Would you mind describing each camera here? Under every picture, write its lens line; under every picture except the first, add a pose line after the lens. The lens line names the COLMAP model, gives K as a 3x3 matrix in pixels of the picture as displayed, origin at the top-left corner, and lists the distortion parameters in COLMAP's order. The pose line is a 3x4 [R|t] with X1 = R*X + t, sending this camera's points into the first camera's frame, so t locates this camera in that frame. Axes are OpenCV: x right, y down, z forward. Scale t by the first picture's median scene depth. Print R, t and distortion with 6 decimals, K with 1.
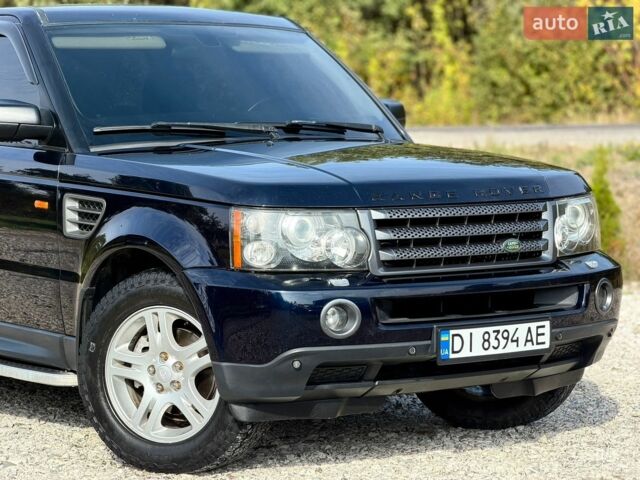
lens RADIAL K [[1960.8, 0, 320.0], [0, 1960.8, 240.0], [0, 0, 1]] dist [0.228425, 0.140822]
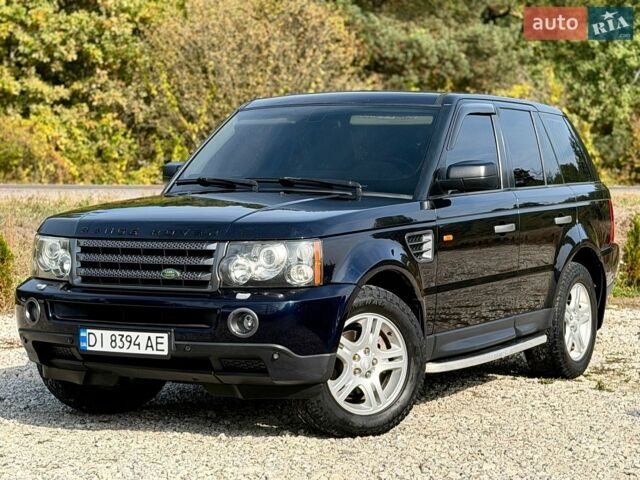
lens RADIAL K [[1621.0, 0, 327.0], [0, 1621.0, 246.9], [0, 0, 1]] dist [0.110812, 0.408588]
pose [[0.421308, 0.055809, -0.905199, 1.119606], [-0.062482, 0.997519, 0.032419, -0.056596], [0.904762, 0.042900, 0.423750, 0.643384]]
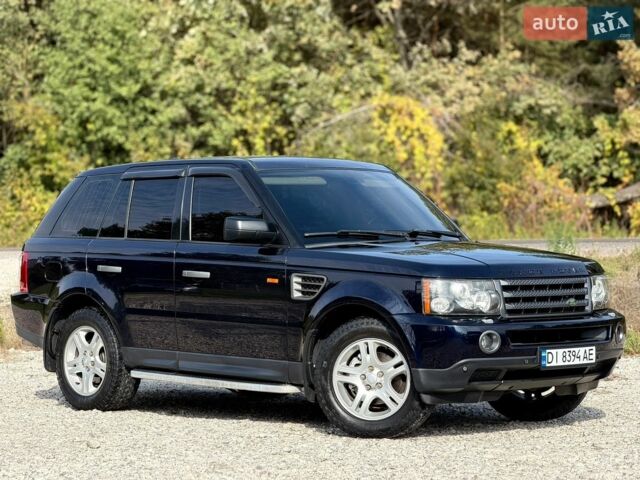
lens RADIAL K [[1960.8, 0, 320.0], [0, 1960.8, 240.0], [0, 0, 1]] dist [0.228425, 0.140822]
pose [[0.990503, 0.001868, 0.137477, -0.354328], [0.006694, 0.998066, -0.061798, 0.053163], [-0.137327, 0.062131, 0.988575, -0.659409]]
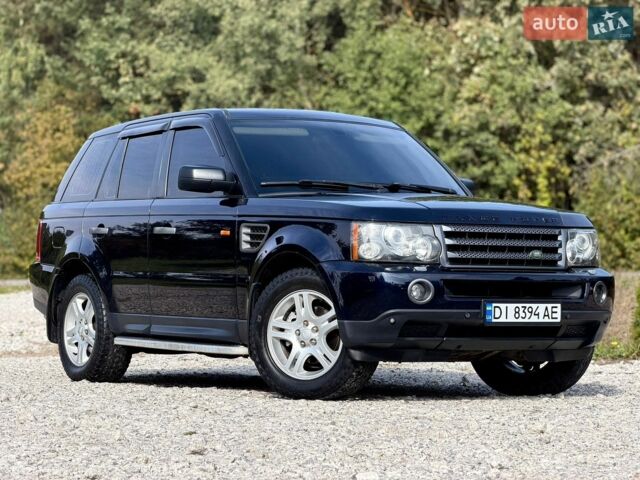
lens RADIAL K [[1960.8, 0, 320.0], [0, 1960.8, 240.0], [0, 0, 1]] dist [0.228425, 0.140822]
pose [[0.998079, 0.013160, -0.060534, 0.022913], [-0.019014, 0.995087, -0.097162, 0.143120], [0.058958, 0.098126, 0.993426, -0.521156]]
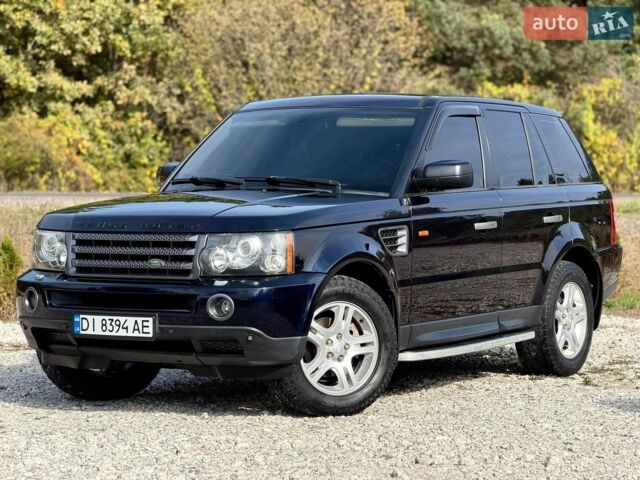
lens RADIAL K [[1960.8, 0, 320.0], [0, 1960.8, 240.0], [0, 0, 1]] dist [0.228425, 0.140822]
pose [[0.379095, 0.040941, -0.924452, 1.462976], [-0.061764, 0.997912, 0.018866, -0.048529], [0.923294, 0.049945, 0.380832, 0.573168]]
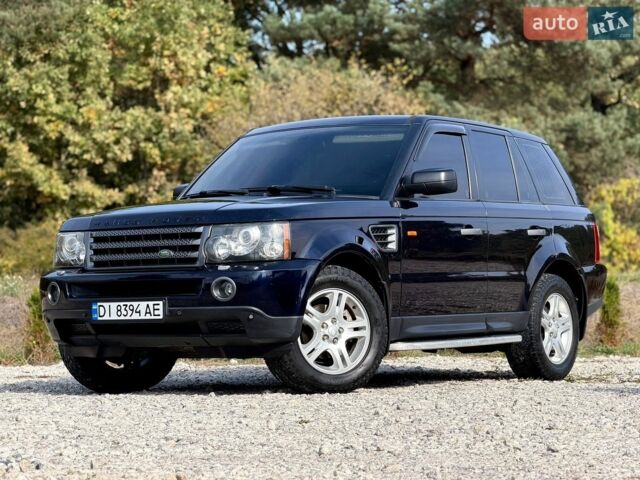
lens RADIAL K [[1960.8, 0, 320.0], [0, 1960.8, 240.0], [0, 0, 1]] dist [0.228425, 0.140822]
pose [[0.361954, -0.028360, -0.931765, 1.609359], [-0.047135, 0.997702, -0.048677, 0.062675], [0.931004, 0.061537, 0.359785, 0.556237]]
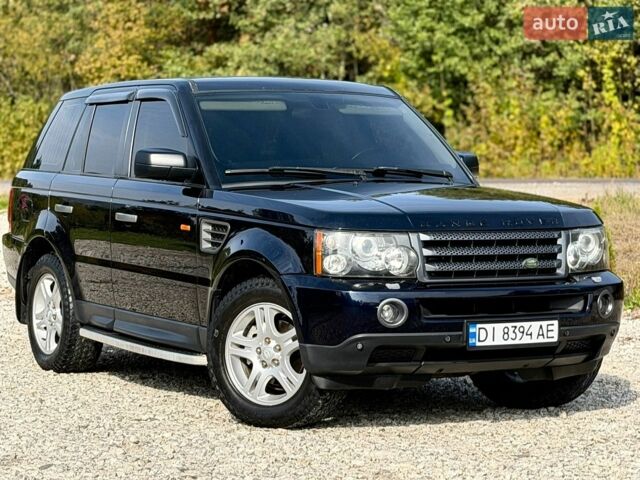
lens RADIAL K [[1876.0, 0, 330.2], [0, 1876.0, 241.0], [0, 0, 1]] dist [0.108501, 0.494460]
pose [[0.994632, 0.017867, -0.101920, 0.092510], [-0.020315, 0.999528, -0.023031, 0.019930], [0.101460, 0.024978, 0.994526, -0.270875]]
